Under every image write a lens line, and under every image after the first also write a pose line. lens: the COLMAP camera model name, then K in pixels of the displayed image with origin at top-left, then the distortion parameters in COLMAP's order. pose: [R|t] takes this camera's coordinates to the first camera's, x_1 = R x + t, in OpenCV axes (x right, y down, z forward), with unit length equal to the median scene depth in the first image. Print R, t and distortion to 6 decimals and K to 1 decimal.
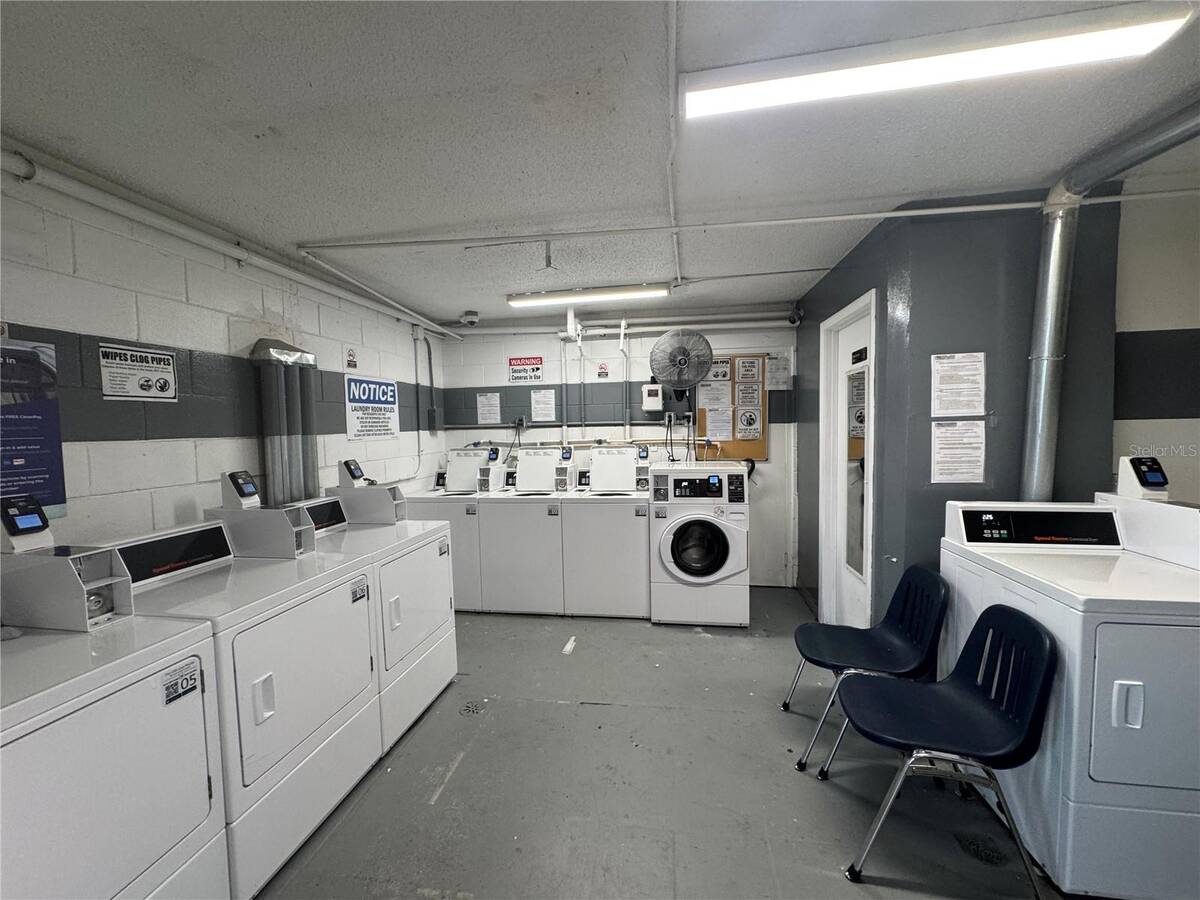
lens RADIAL K [[477.0, 0, 600.0], [0, 477.0, 450.0], [0, 0, 1]] dist [-0.002388, 0.000258]
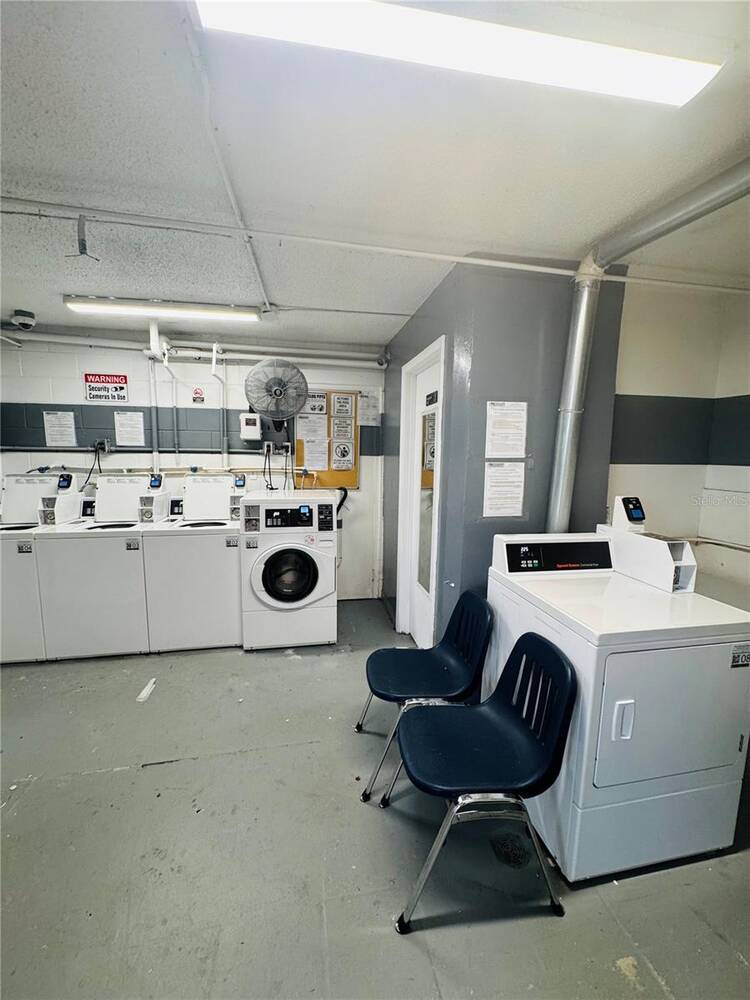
lens RADIAL K [[397.5, 0, 375.0], [0, 397.5, 500.0], [0, 0, 1]] dist [-0.002388, 0.000258]
pose [[0.942378, -0.008027, 0.334454, 0.121693], [-0.015677, 0.997554, 0.068113, -0.025985], [-0.334183, -0.069431, 0.939947, 0.177574]]
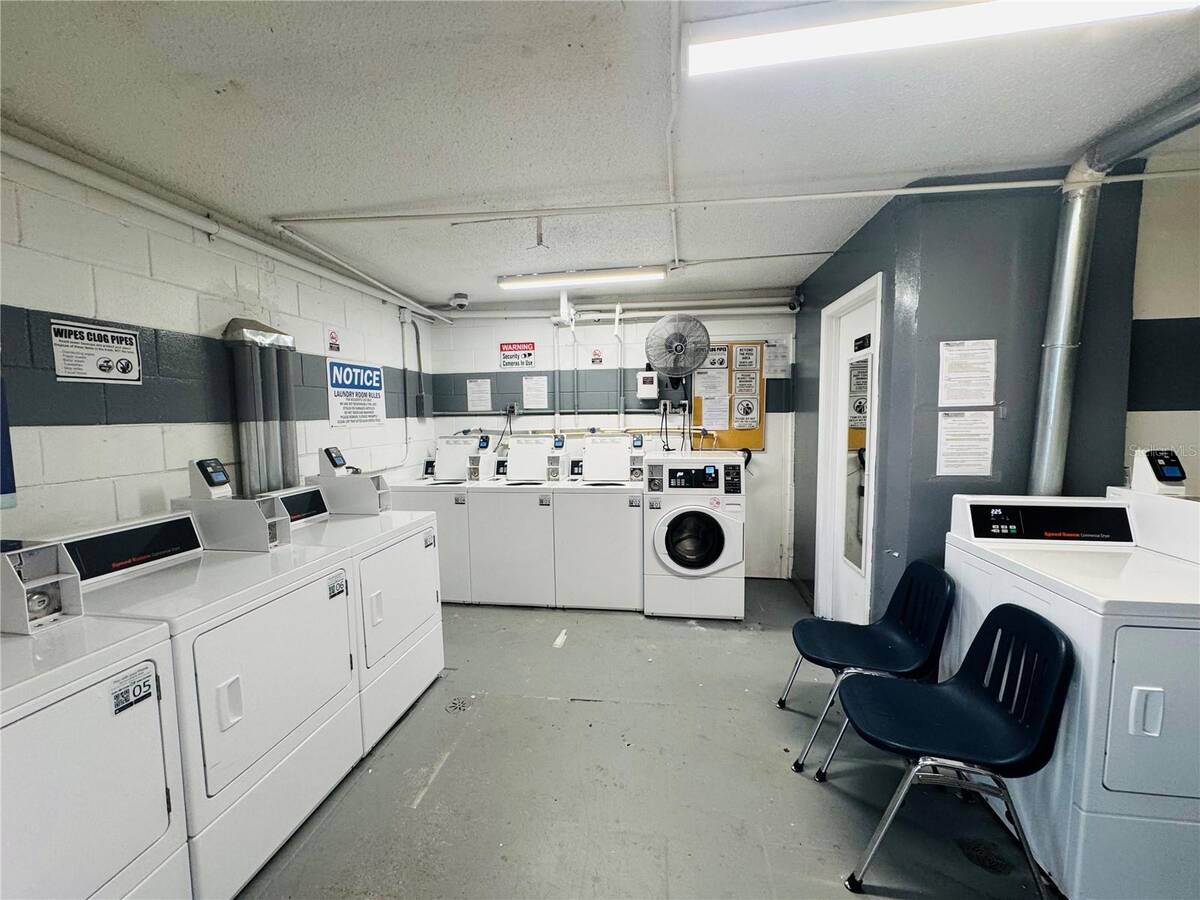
lens RADIAL K [[477.0, 0, 600.0], [0, 477.0, 450.0], [0, 0, 1]] dist [-0.002388, 0.000258]
pose [[0.999897, 0.006519, 0.012785, 0.002247], [-0.006828, 0.999683, 0.024237, -0.000863], [-0.012623, -0.024321, 0.999624, 0.040692]]
